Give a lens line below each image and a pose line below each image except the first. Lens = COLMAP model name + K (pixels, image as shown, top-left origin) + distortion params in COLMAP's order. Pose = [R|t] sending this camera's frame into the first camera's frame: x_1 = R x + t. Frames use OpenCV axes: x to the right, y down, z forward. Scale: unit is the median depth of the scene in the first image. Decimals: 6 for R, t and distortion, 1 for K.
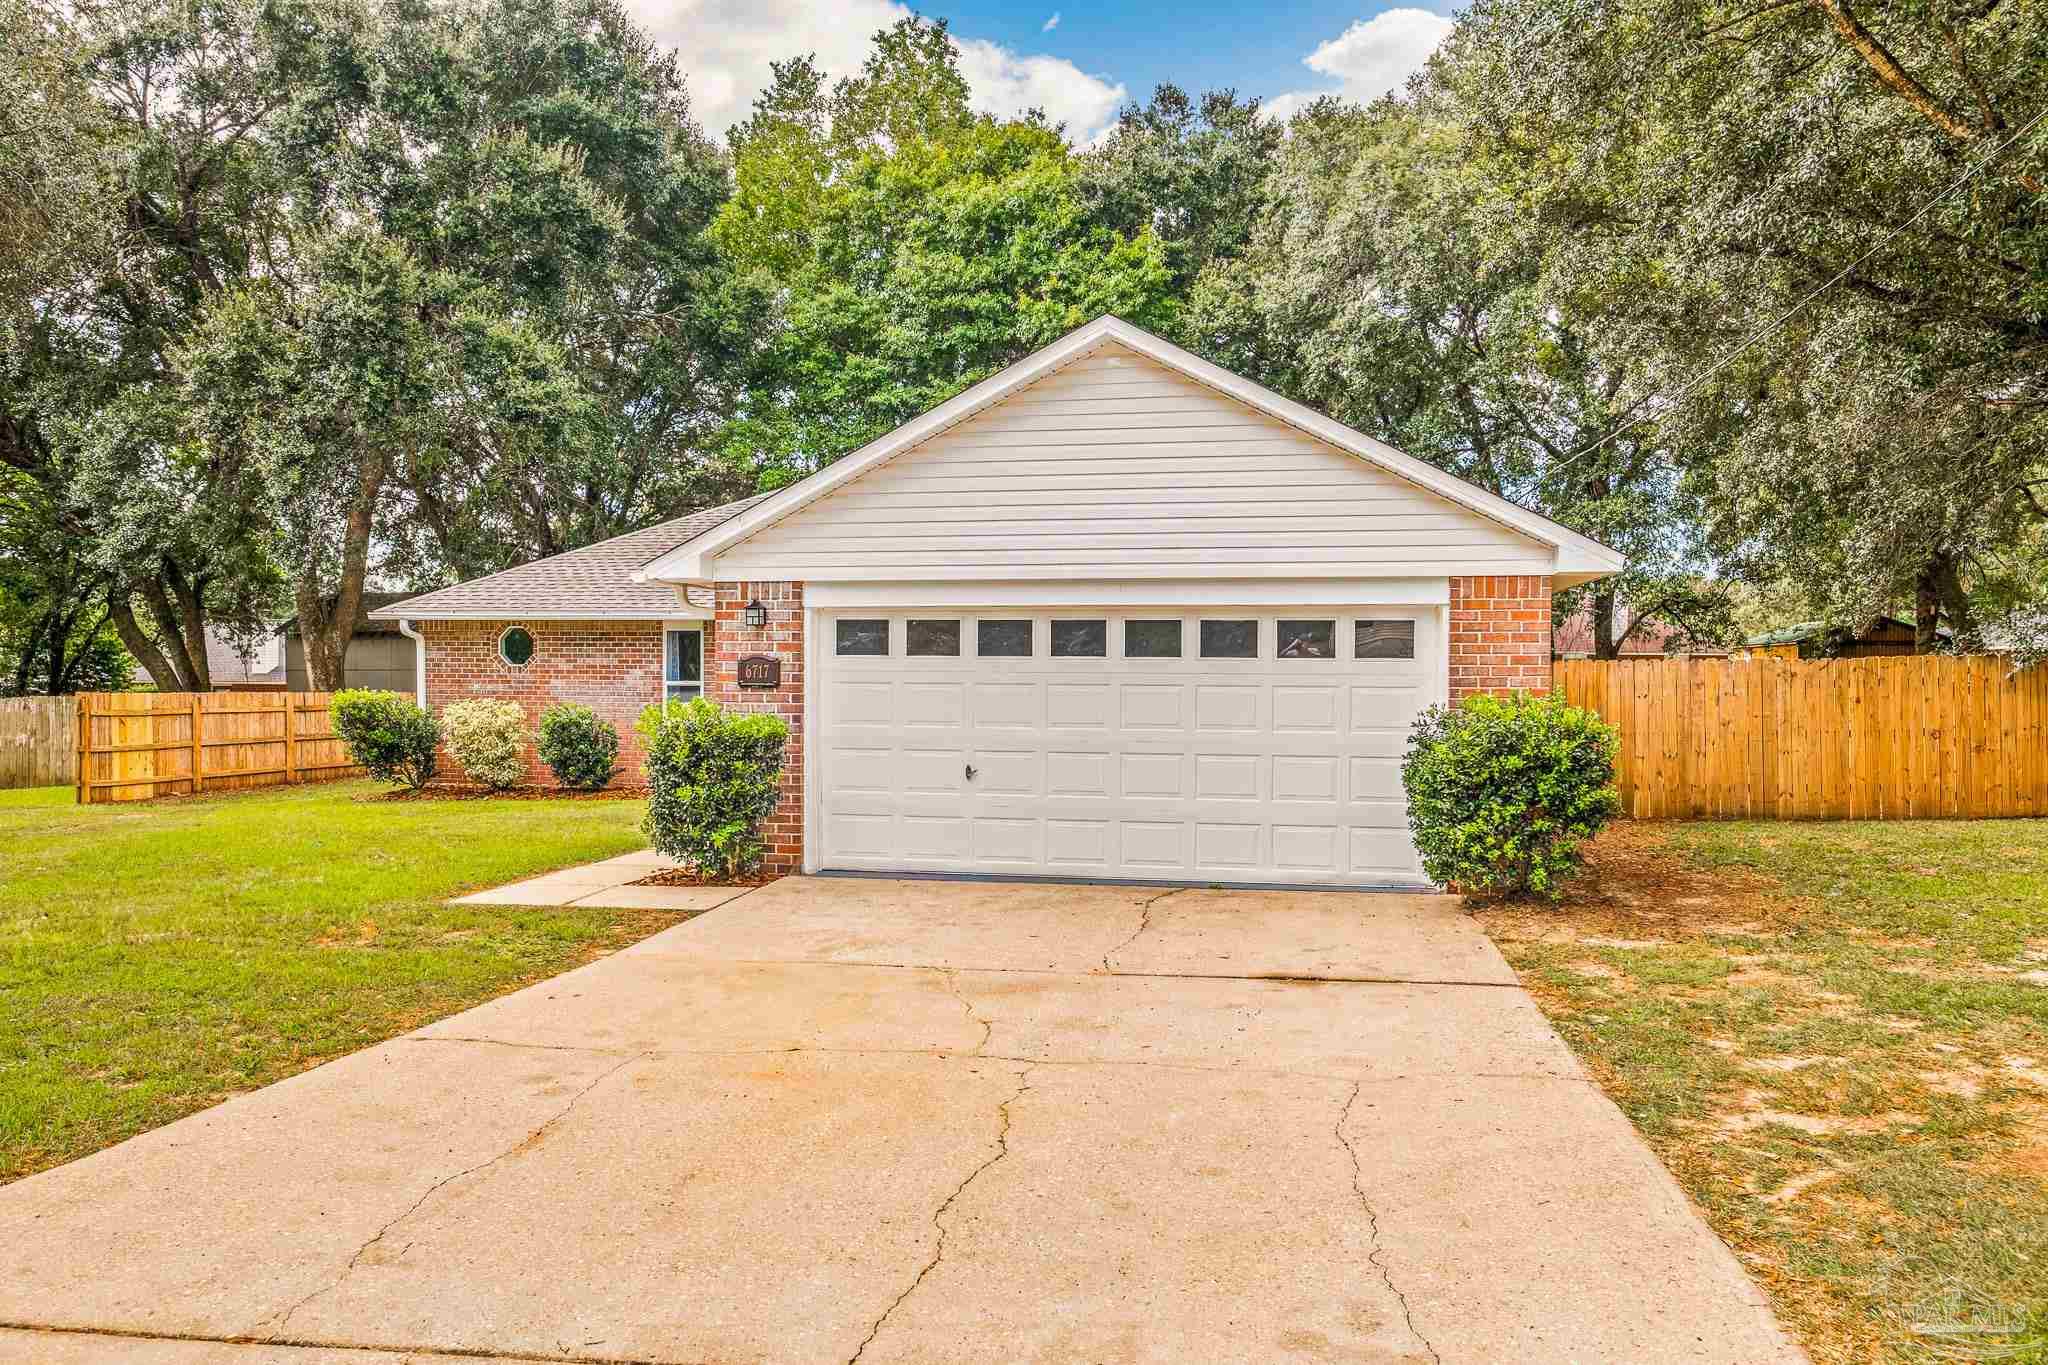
lens RADIAL K [[1449.4, 0, 1020.6], [0, 1449.4, 684.4], [0, 0, 1]] dist [-0.011899, -0.002676]
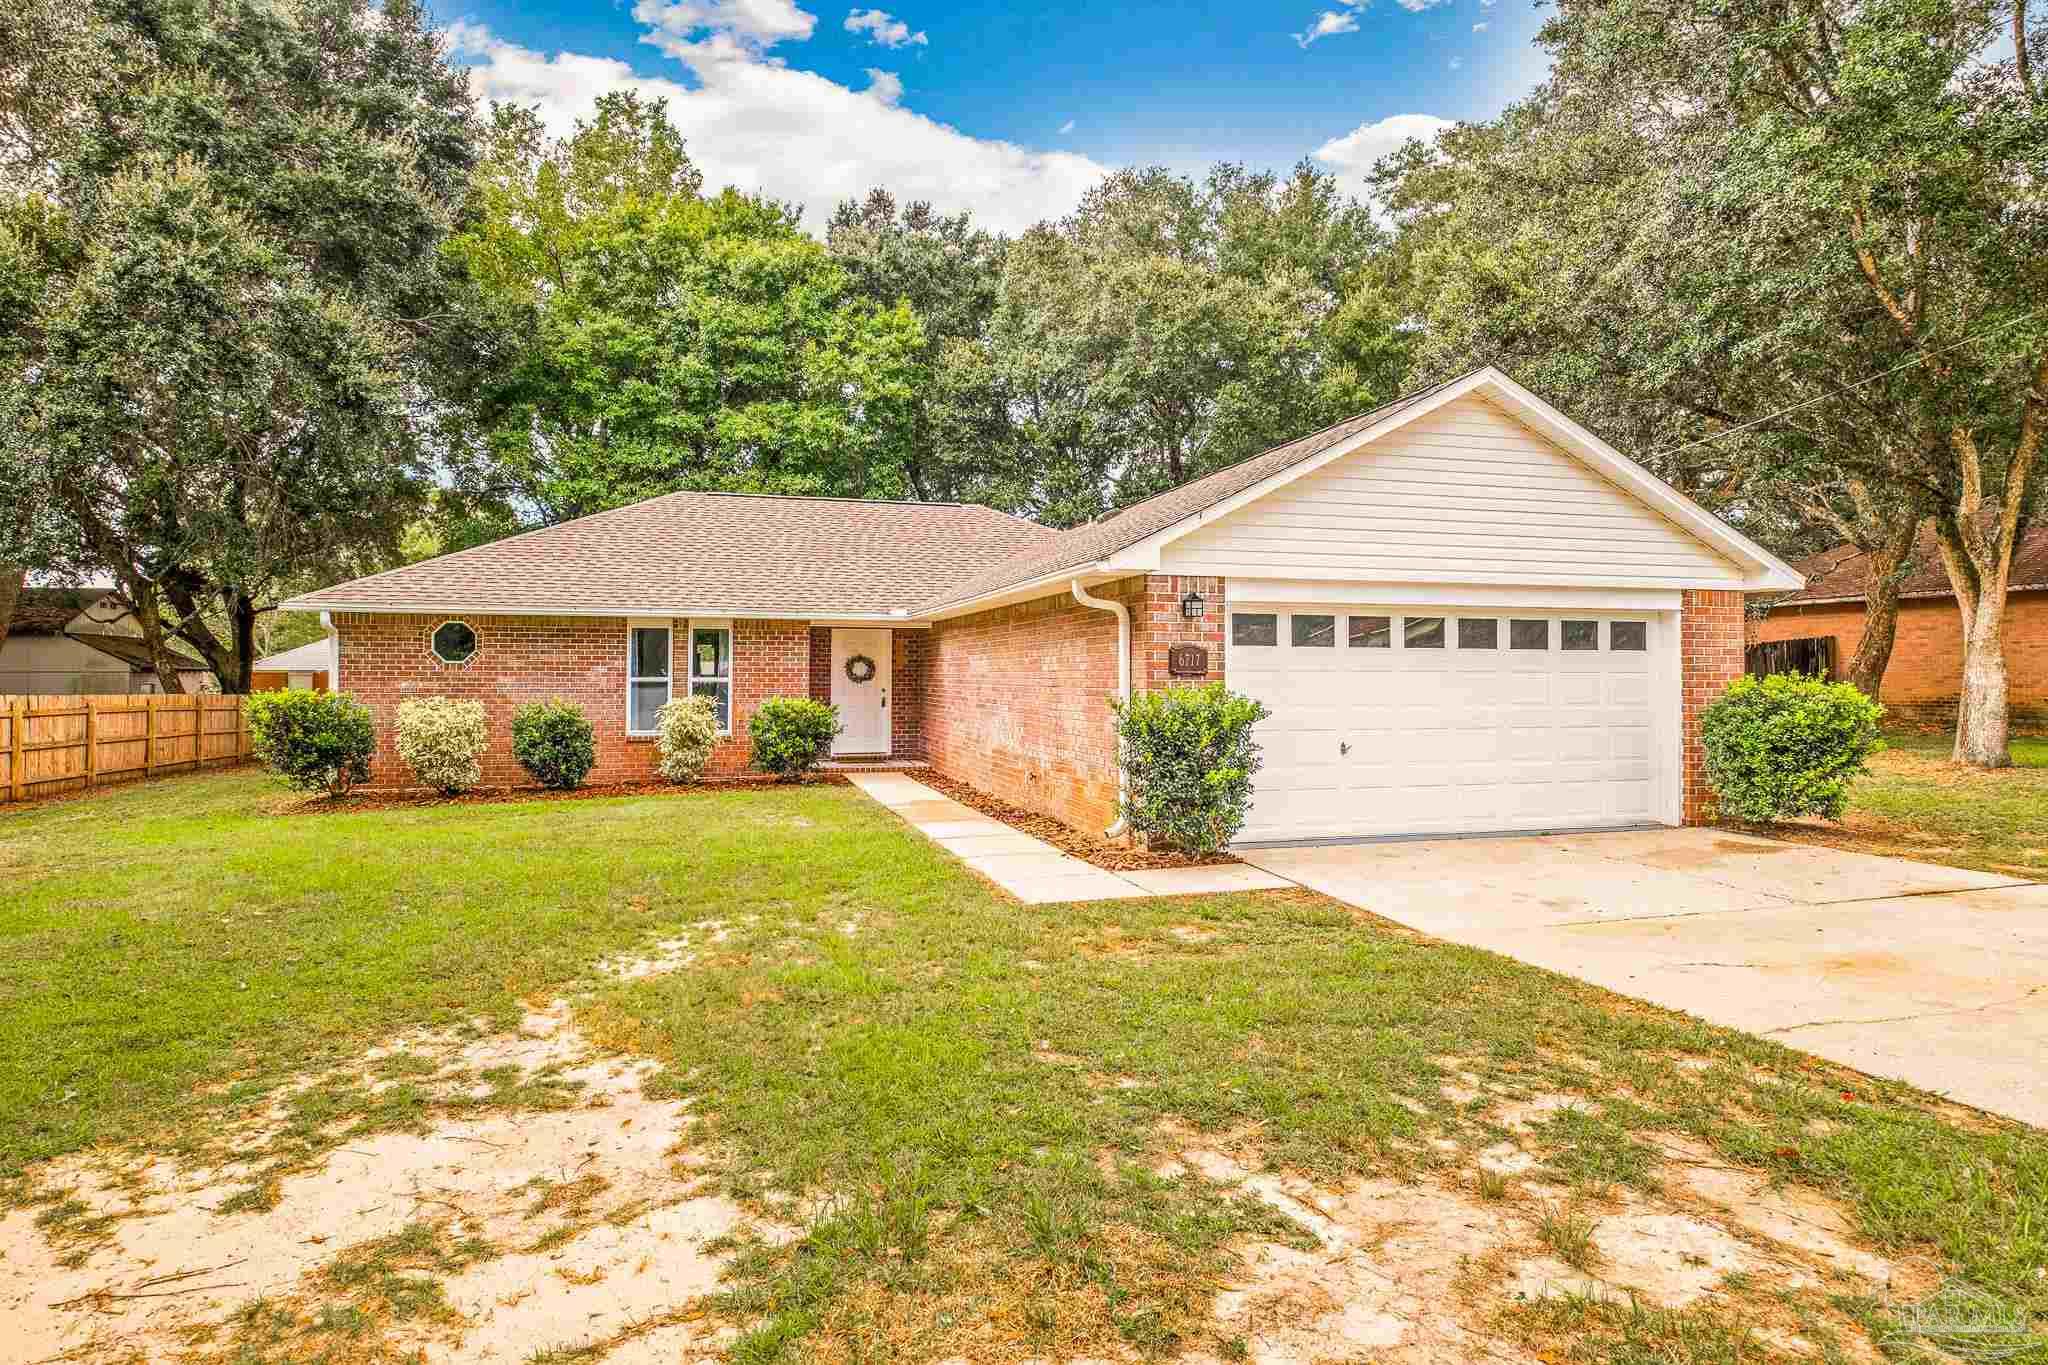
lens RADIAL K [[1152.9, 0, 1039.1], [0, 1152.9, 621.8], [0, 0, 1]] dist [-0.009818, -0.000842]
pose [[0.894501, 0.016818, 0.446749, -0.346438], [0.007694, 0.998565, -0.052997, 0.003643], [-0.446999, 0.050843, 0.893088, 0.153543]]
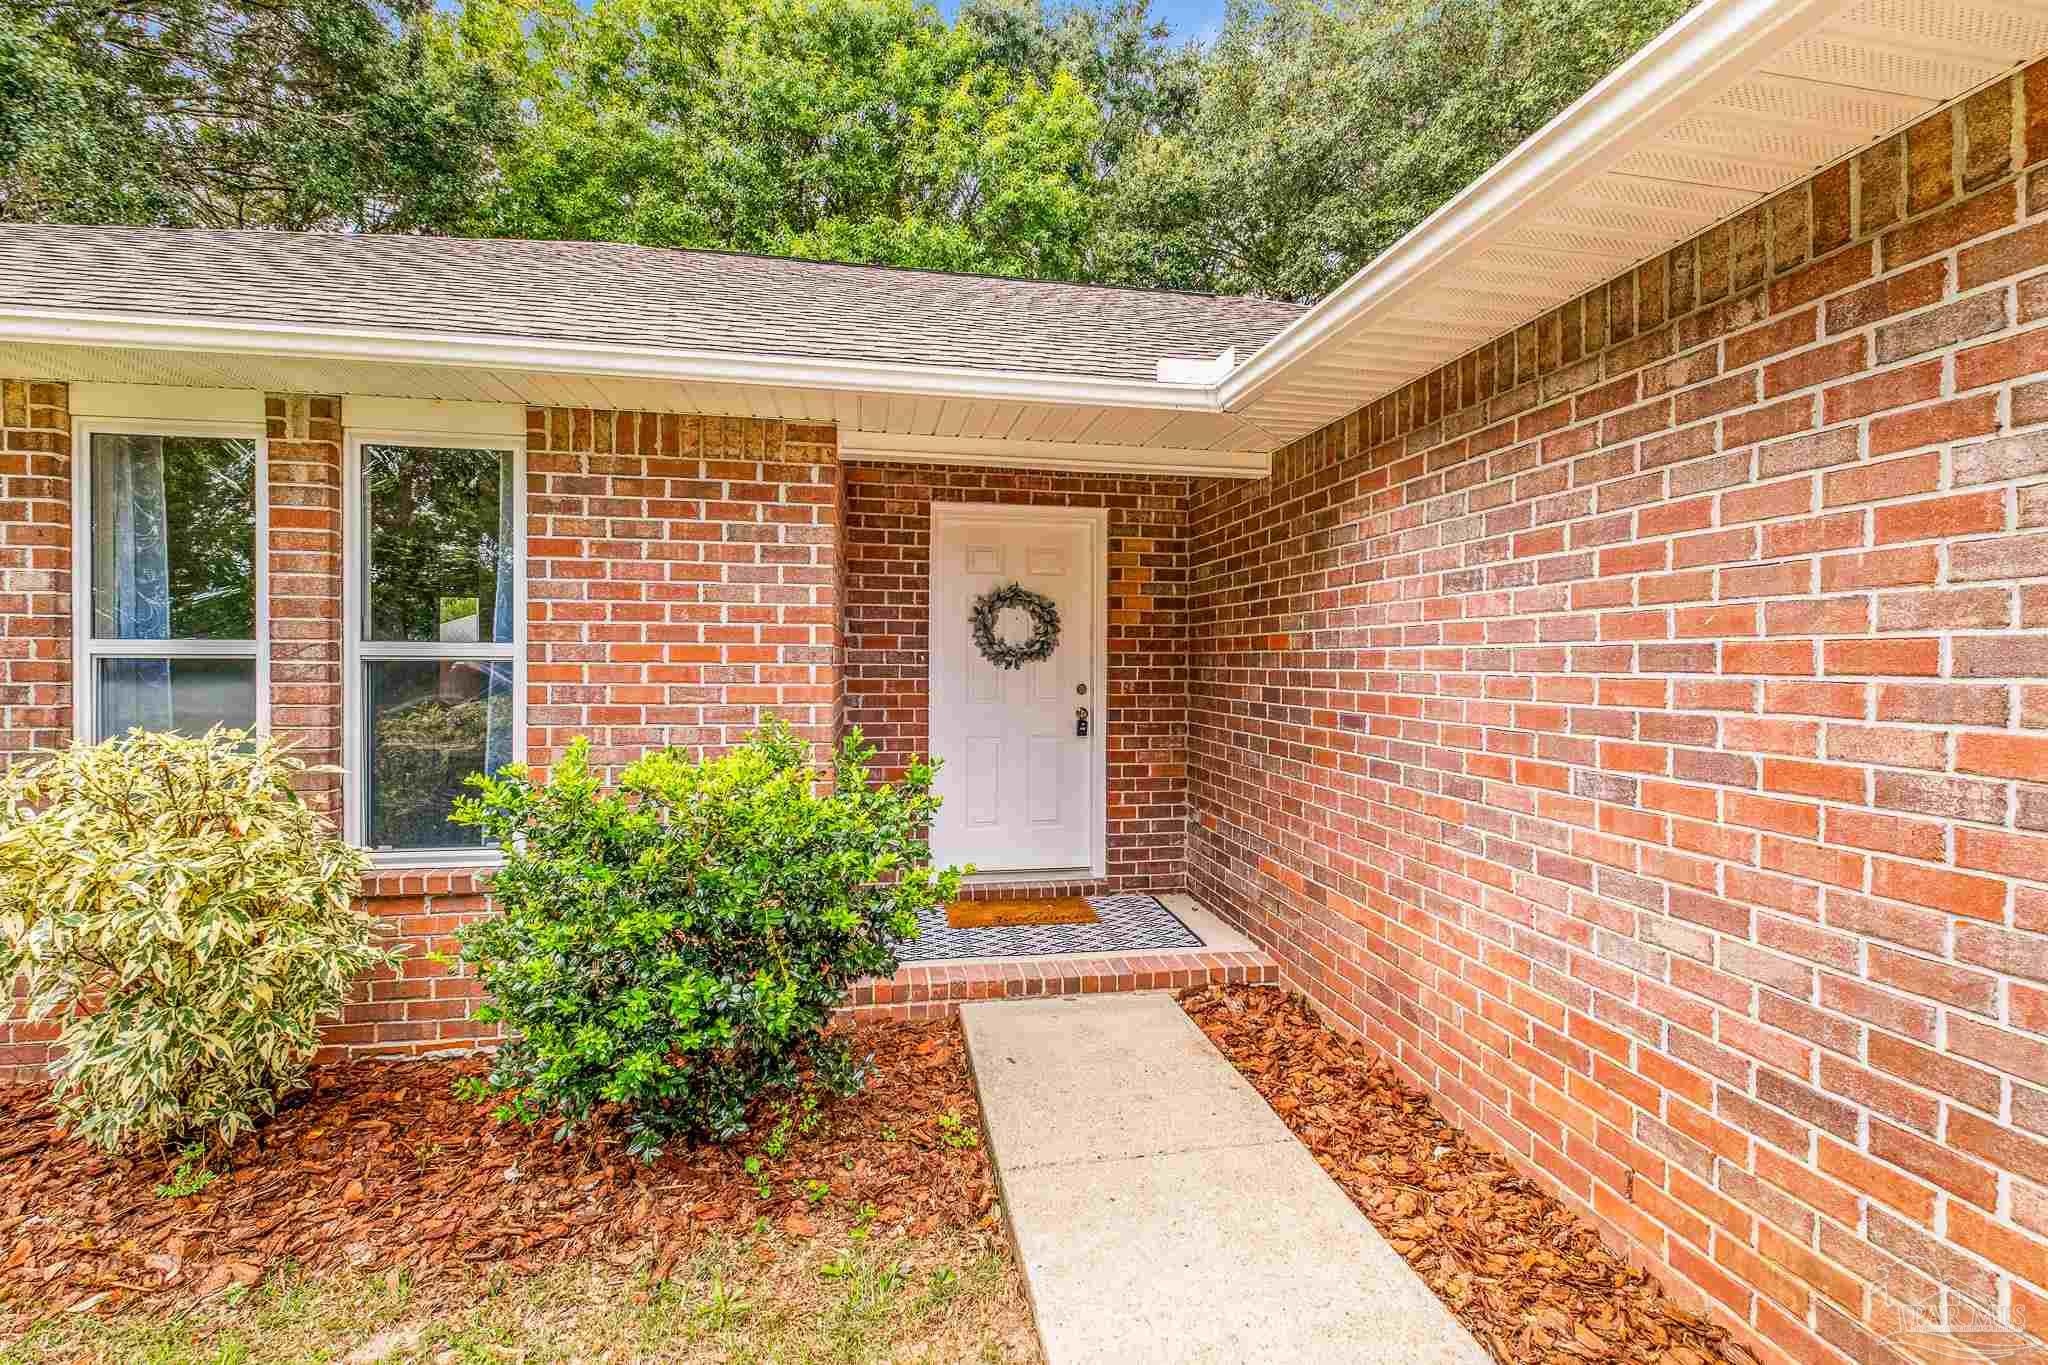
lens RADIAL K [[912.2, 0, 1034.3], [0, 912.2, 667.8], [0, 0, 1]] dist [0.003288, -0.002248]
pose [[0.934725, -0.001222, 0.355371, -0.149783], [0.000131, 0.999995, 0.003094, 0.001994], [-0.355373, -0.002846, 0.934720, 0.795302]]
